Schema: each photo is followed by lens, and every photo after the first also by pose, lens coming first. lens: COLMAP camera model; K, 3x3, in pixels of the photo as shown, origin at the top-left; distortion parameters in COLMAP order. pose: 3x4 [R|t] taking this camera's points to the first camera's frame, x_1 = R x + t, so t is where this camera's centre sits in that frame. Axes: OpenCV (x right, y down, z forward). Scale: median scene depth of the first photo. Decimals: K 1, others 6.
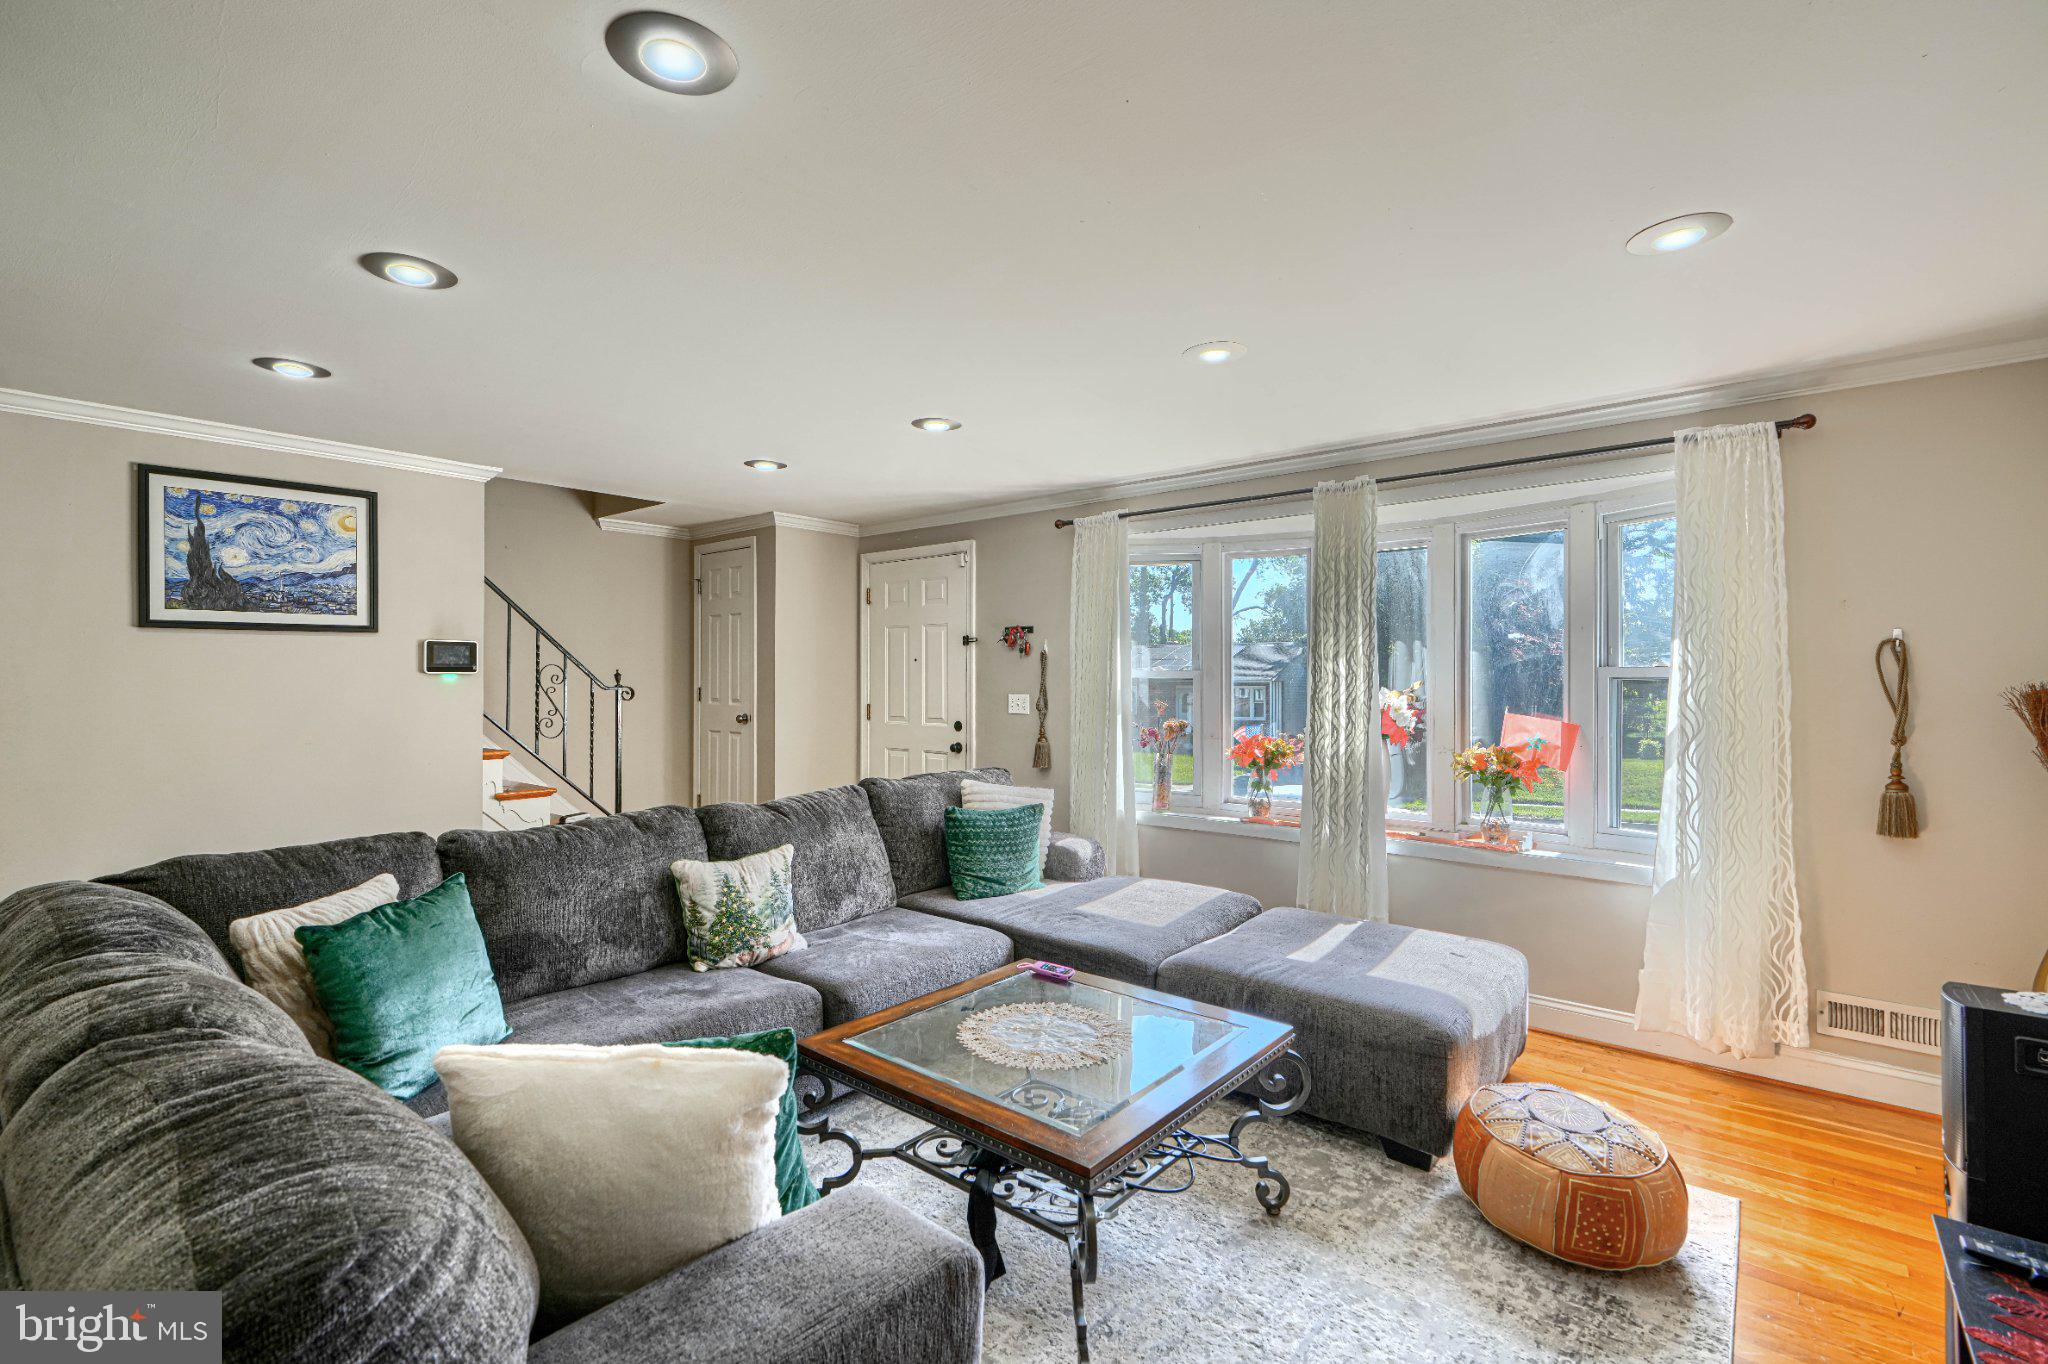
lens RADIAL K [[928.5, 0, 1020.5], [0, 928.5, 672.2], [0, 0, 1]] dist [0.002386, -0.000435]
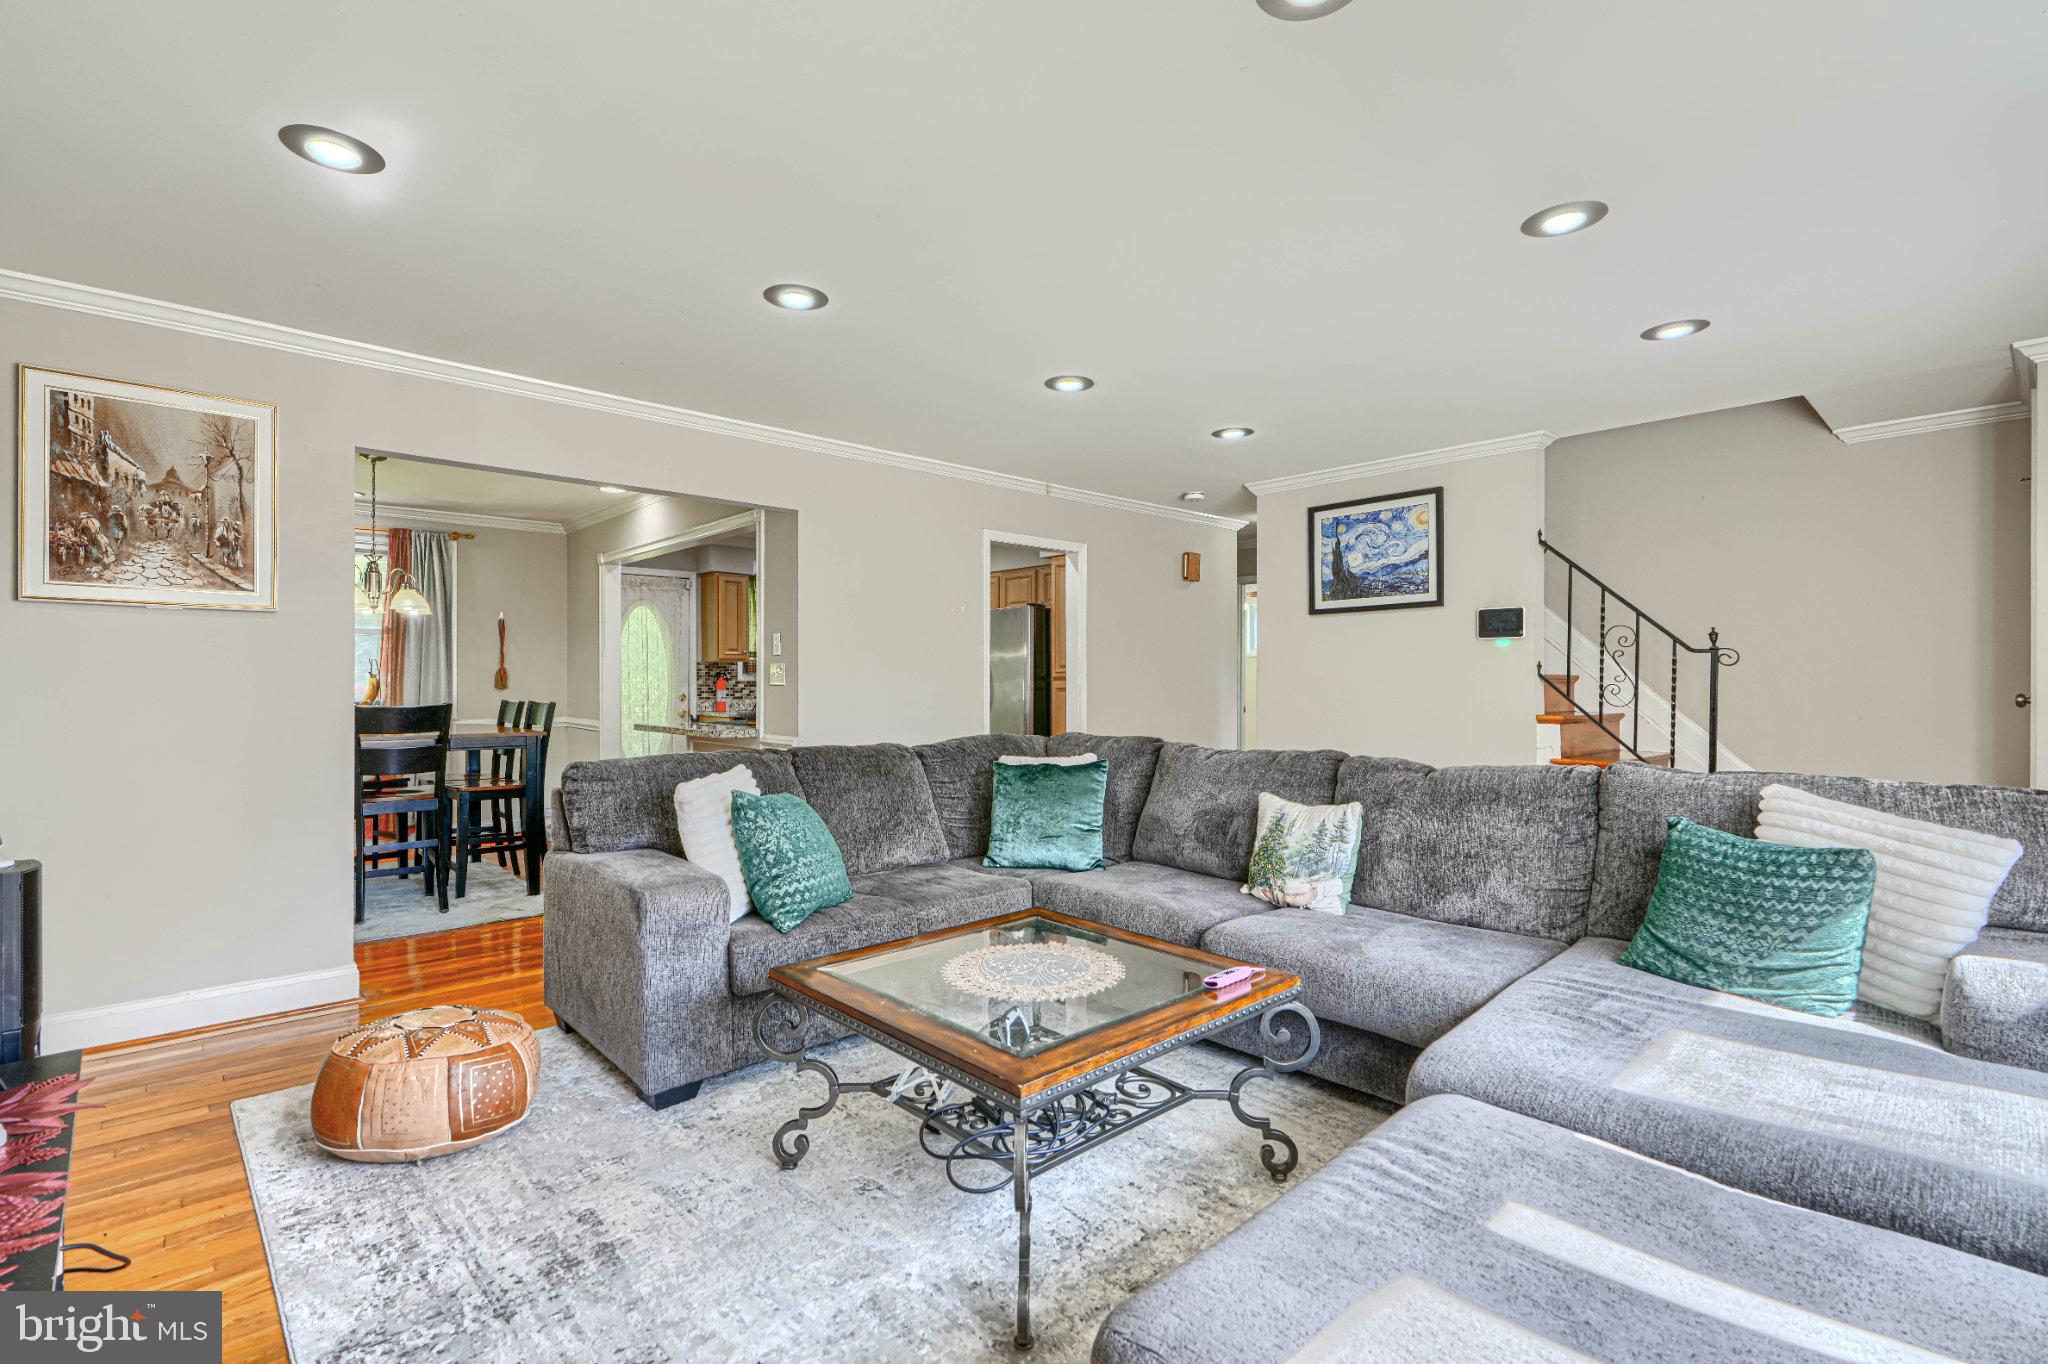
lens RADIAL K [[928.5, 0, 1025.0], [0, 928.5, 685.0], [0, 0, 1]] dist [0.002386, -0.000435]
pose [[-0.122873, 0.002463, -0.992419, 0.549662], [0.002802, 0.999994, 0.002135, 0.054840], [0.992419, -0.002518, -0.122879, 0.632121]]
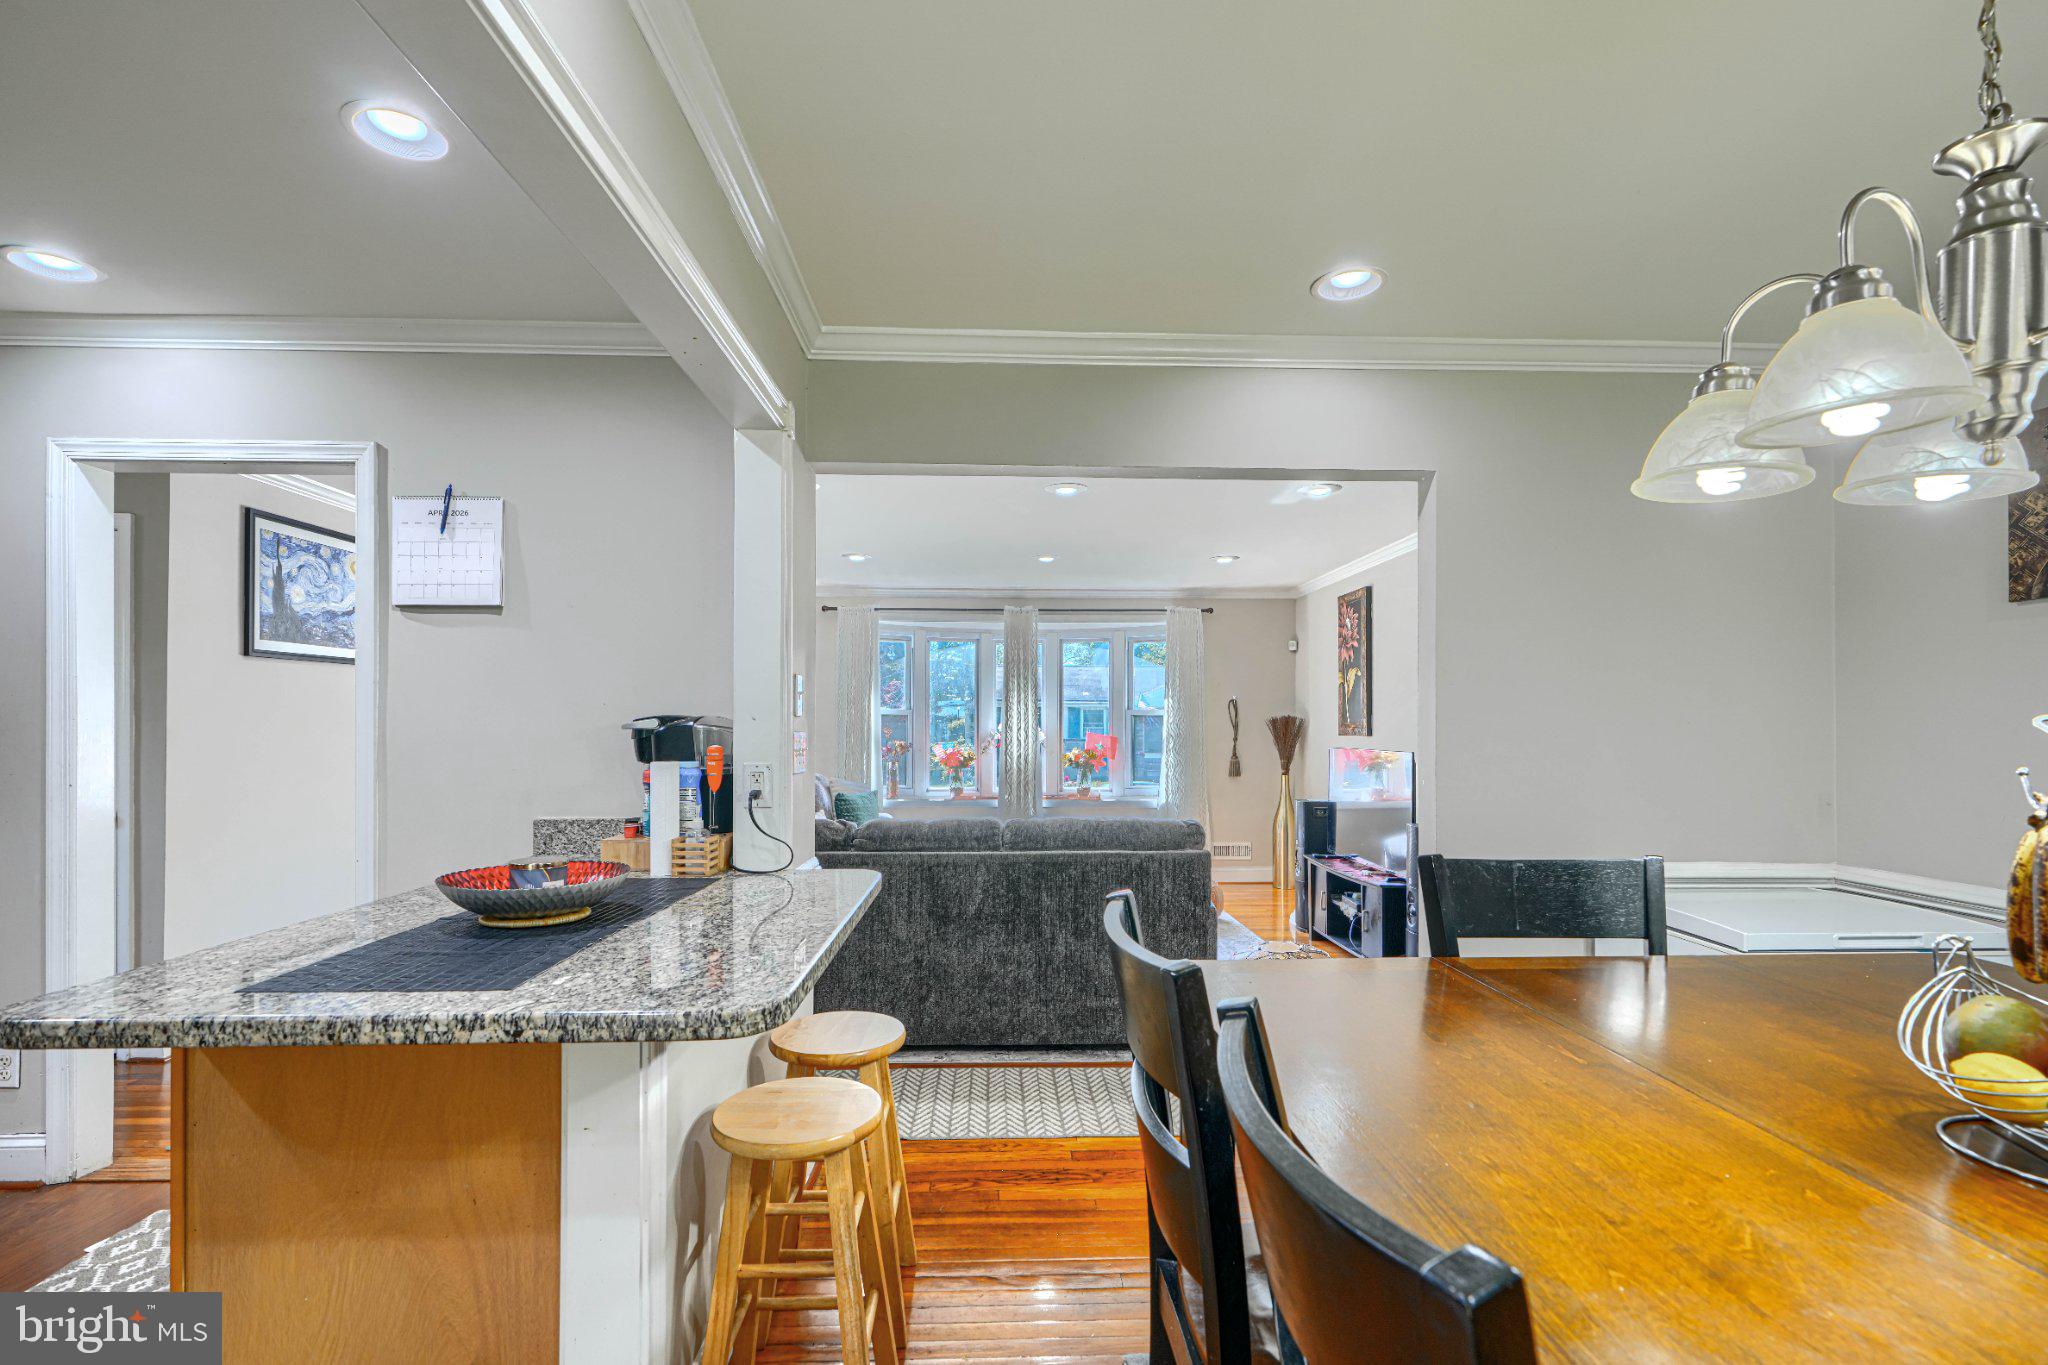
lens RADIAL K [[928.5, 0, 1019.7], [0, 928.5, 725.7], [0, 0, 1]] dist [0.002386, -0.000435]
pose [[0.749178, 0.002292, 0.662364, -0.867281], [-0.006591, 0.999970, 0.003995, 0.021288], [-0.662336, -0.007358, 0.749171, -0.378678]]
